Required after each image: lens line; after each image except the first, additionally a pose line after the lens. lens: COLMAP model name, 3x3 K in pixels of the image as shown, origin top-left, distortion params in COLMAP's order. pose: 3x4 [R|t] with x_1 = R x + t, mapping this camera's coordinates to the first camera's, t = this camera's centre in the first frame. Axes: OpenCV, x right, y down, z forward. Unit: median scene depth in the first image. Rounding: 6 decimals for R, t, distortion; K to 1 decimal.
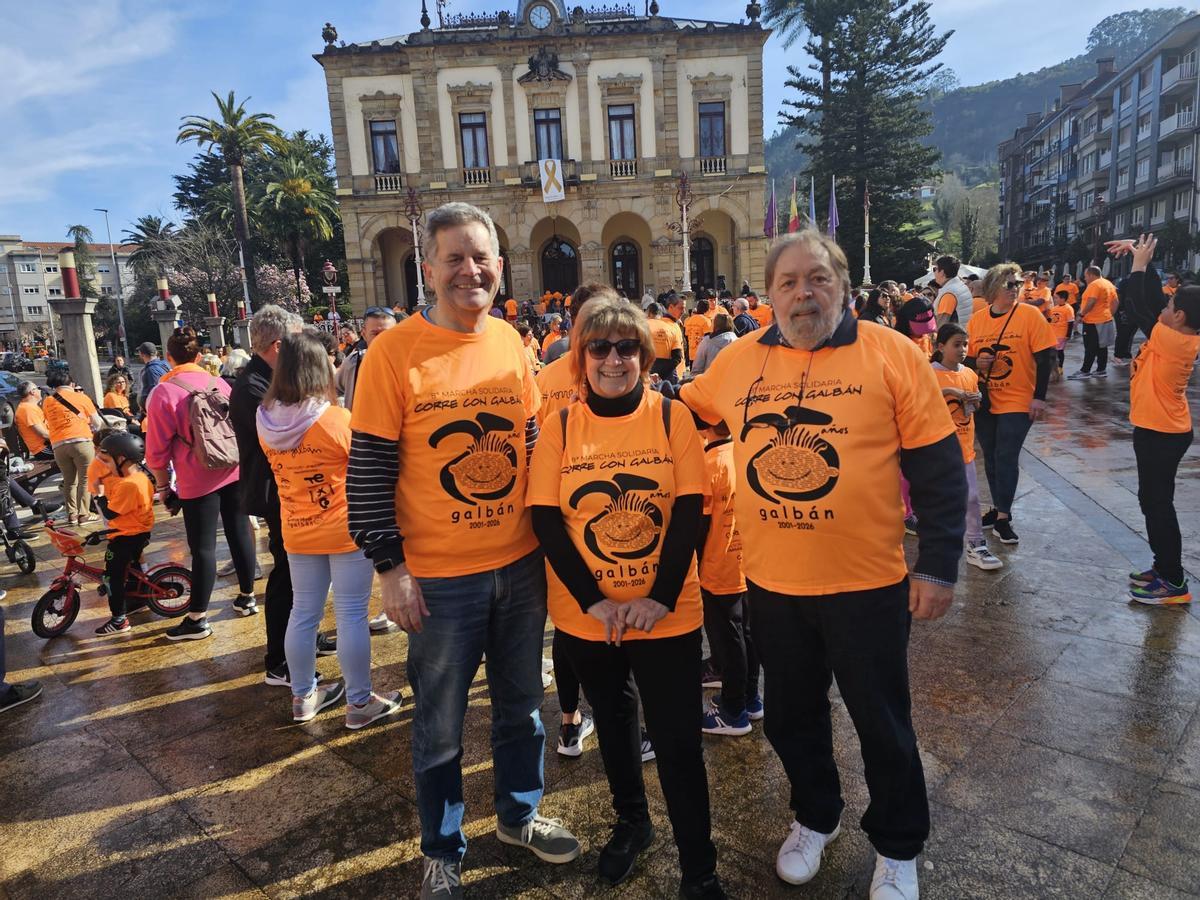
lens RADIAL K [[789.5, 0, 589.2], [0, 789.5, 458.5], [0, 0, 1]] dist [0.063027, -0.053957]
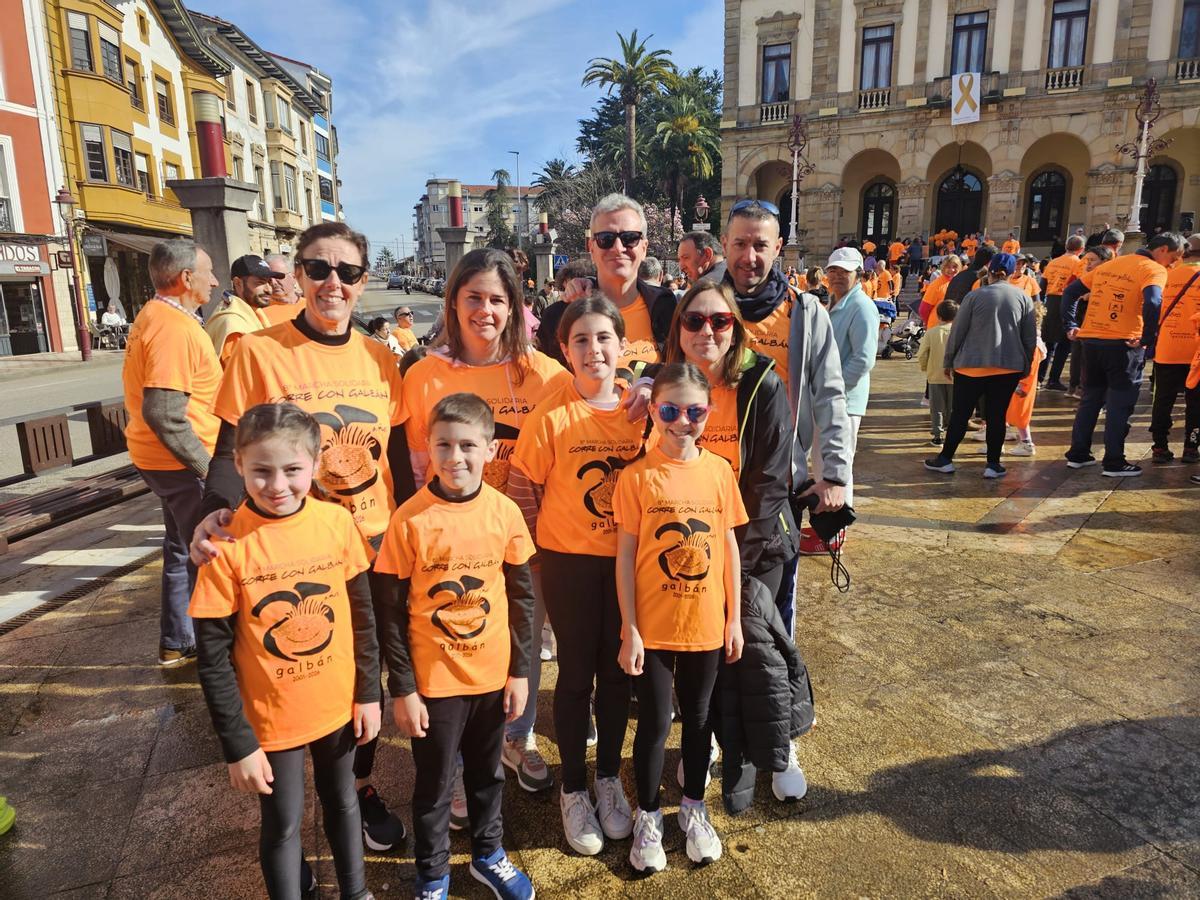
lens RADIAL K [[789.5, 0, 597.9], [0, 789.5, 456.5], [0, 0, 1]] dist [0.063027, -0.053957]
pose [[0.905625, 0.130943, -0.403358, -0.006466], [-0.103581, 0.990629, 0.089029, -0.004680], [0.411235, -0.038846, 0.910701, 0.037232]]
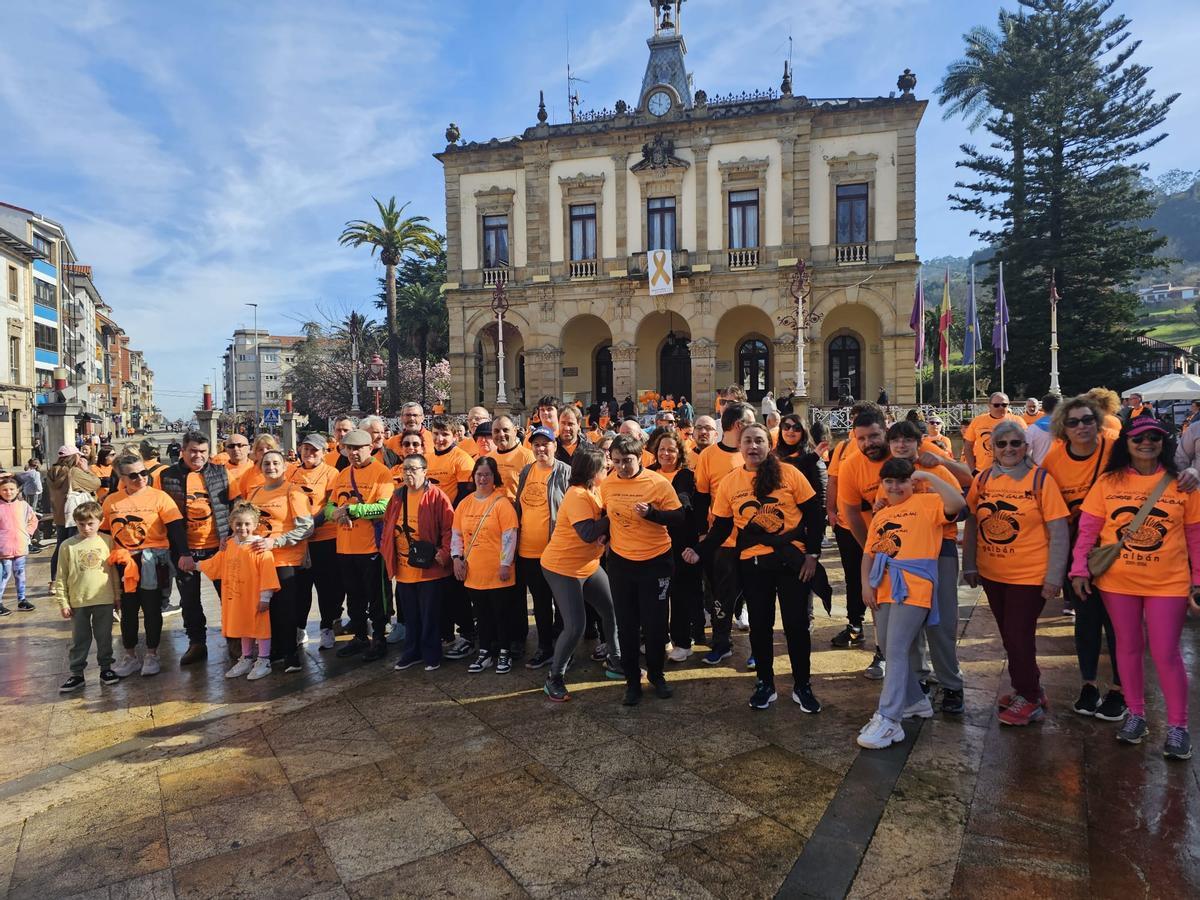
lens RADIAL K [[789.5, 0, 593.3], [0, 789.5, 451.0], [0, 0, 1]] dist [0.063027, -0.053957]
pose [[0.967547, 0.048466, -0.247999, 0.110316], [-0.079794, 0.989818, -0.117870, -0.034372], [0.239761, 0.133833, 0.961563, 0.137291]]
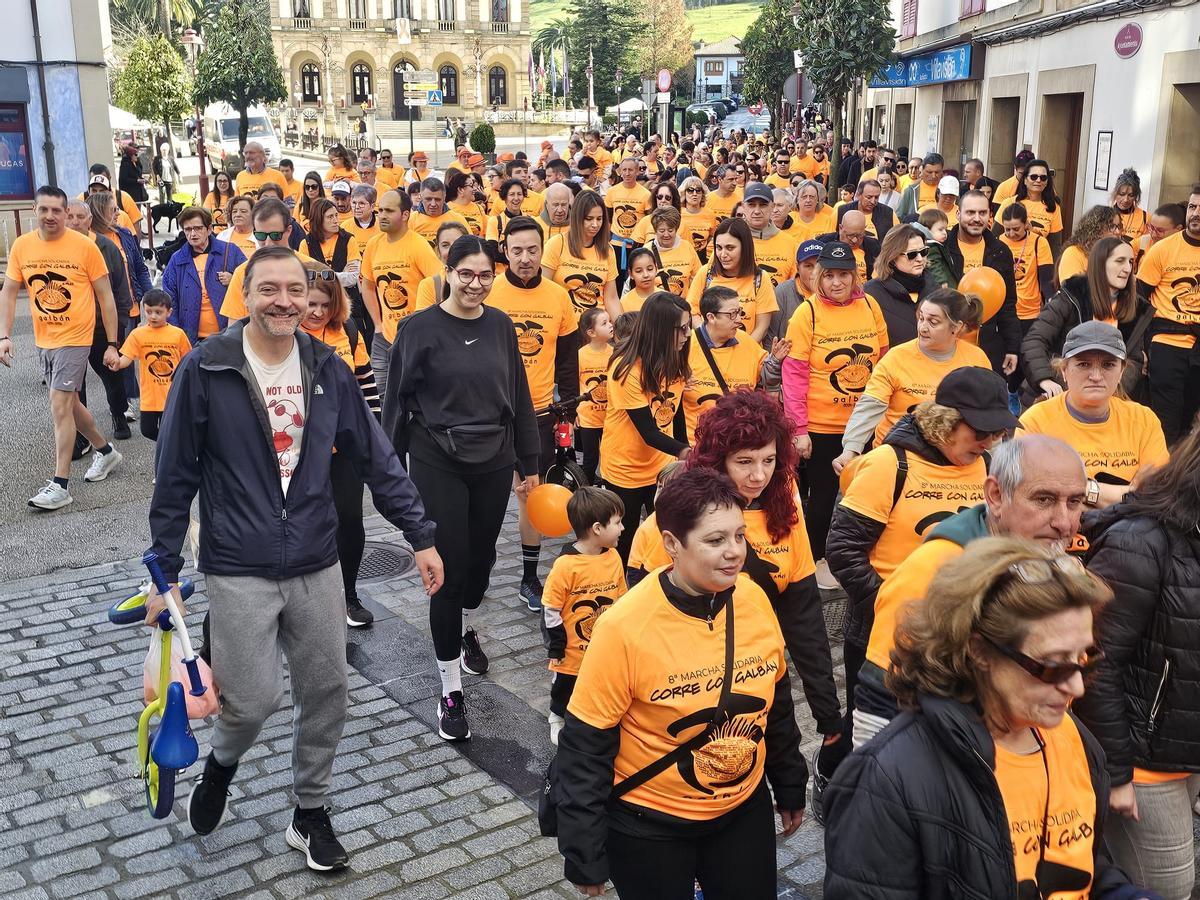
lens RADIAL K [[1270.4, 0, 612.6], [0, 1270.4, 498.2], [0, 0, 1]] dist [0.028321, 0.000000]
pose [[0.987815, 0.019184, 0.154448, -0.007315], [-0.038079, 0.992003, 0.120331, 0.291494], [-0.150904, -0.124746, 0.980646, -1.837819]]
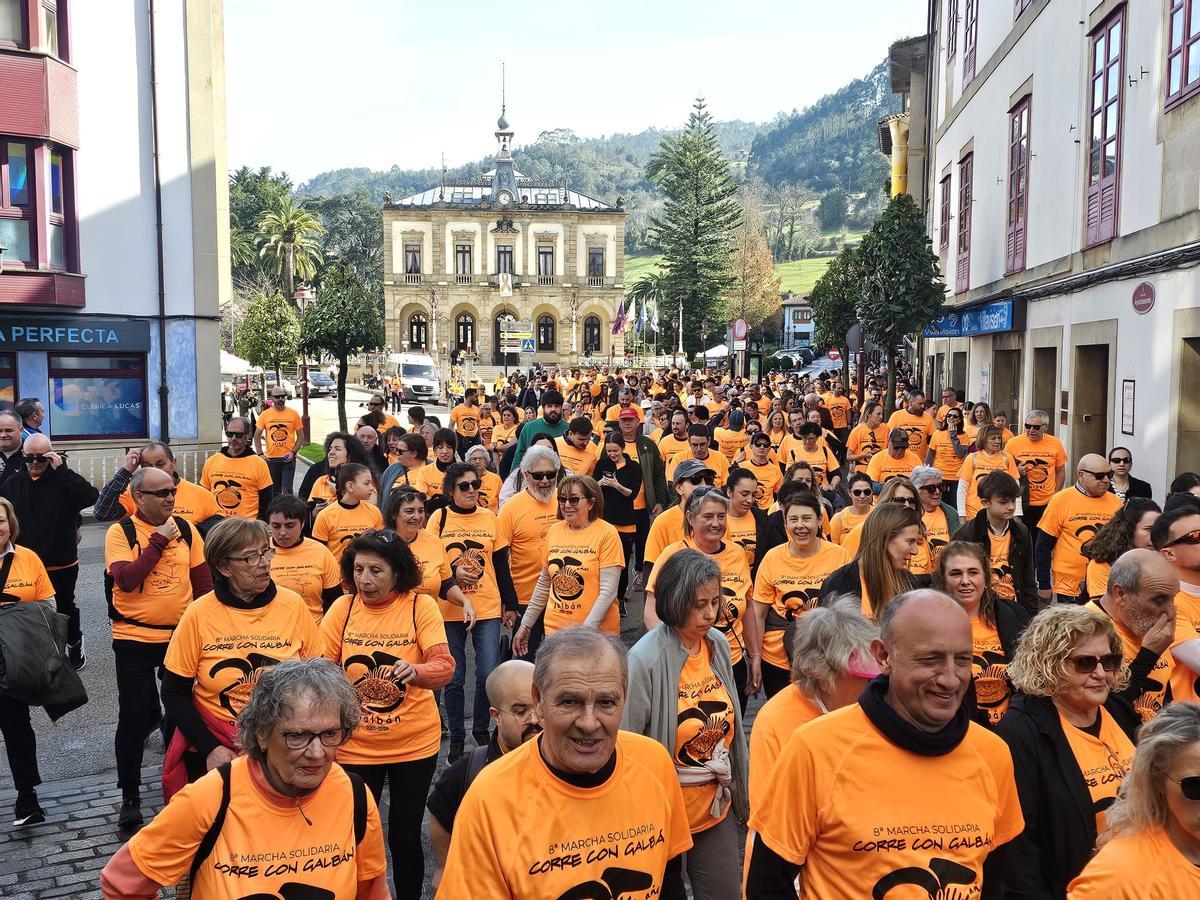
lens RADIAL K [[1270.4, 0, 606.4], [0, 1270.4, 515.2], [0, 0, 1]] dist [0.028321, 0.000000]
pose [[0.995897, 0.055394, 0.071561, 0.003827], [-0.052154, 0.997562, -0.046378, 0.292466], [-0.073955, 0.042456, 0.996357, -1.853798]]
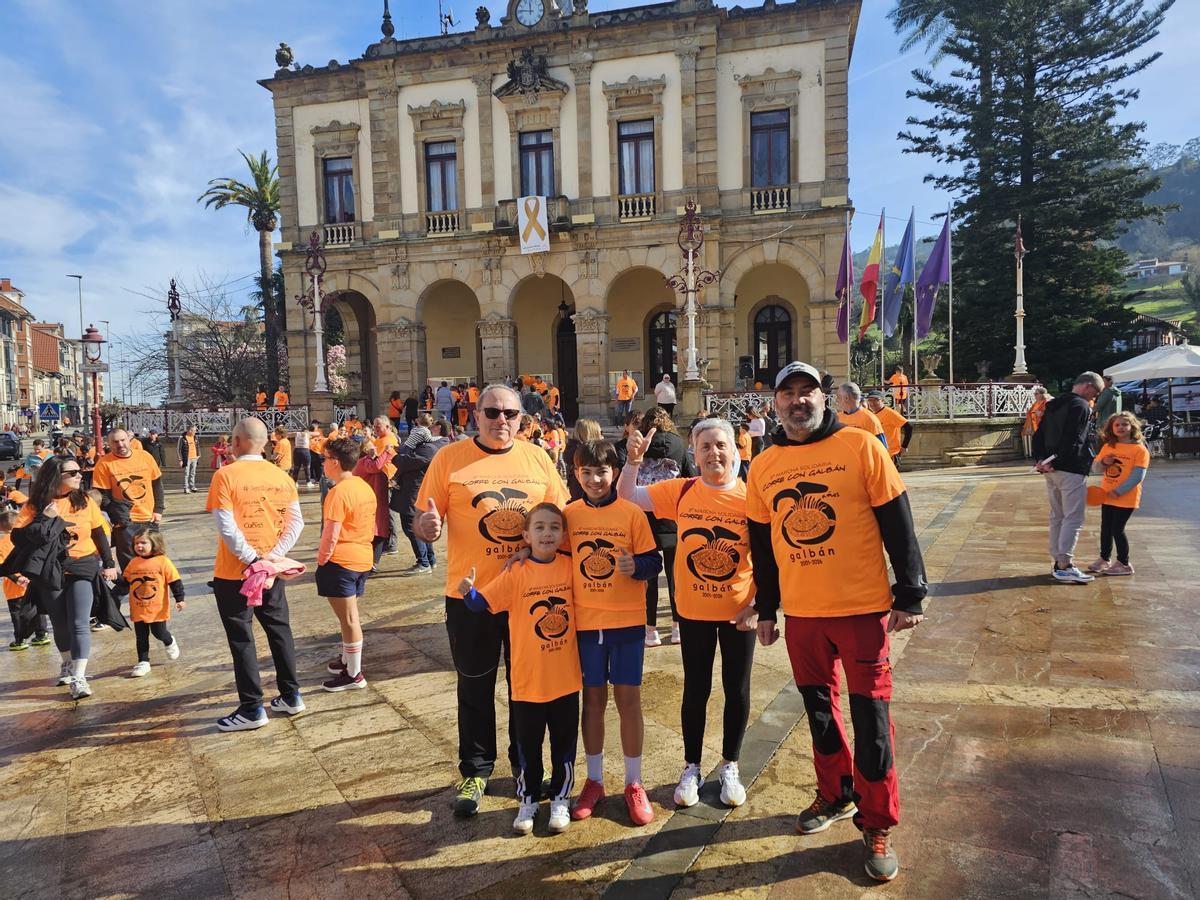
lens RADIAL K [[789.5, 0, 597.2], [0, 789.5, 456.6], [0, 0, 1]] dist [0.063027, -0.053957]
pose [[0.972003, 0.042112, -0.231164, 0.180231], [-0.065266, 0.993483, -0.093449, -0.075940], [0.225723, 0.105920, 0.968416, 0.331860]]
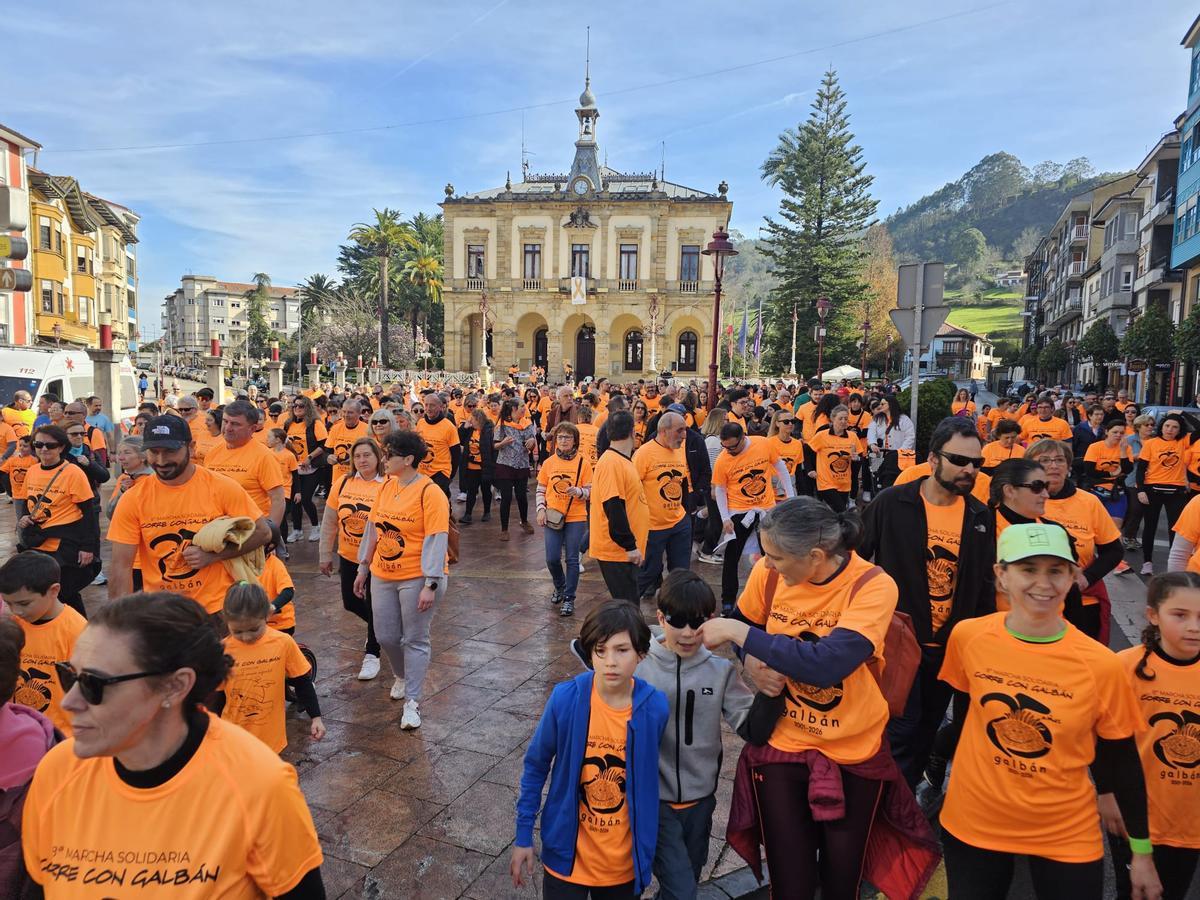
lens RADIAL K [[789.5, 0, 594.3], [0, 789.5, 467.6], [0, 0, 1]] dist [0.063027, -0.053957]
pose [[0.986961, 0.093781, -0.130814, 0.208231], [-0.100775, 0.993756, -0.047891, 0.055677], [0.125505, 0.060449, 0.990250, -0.467319]]
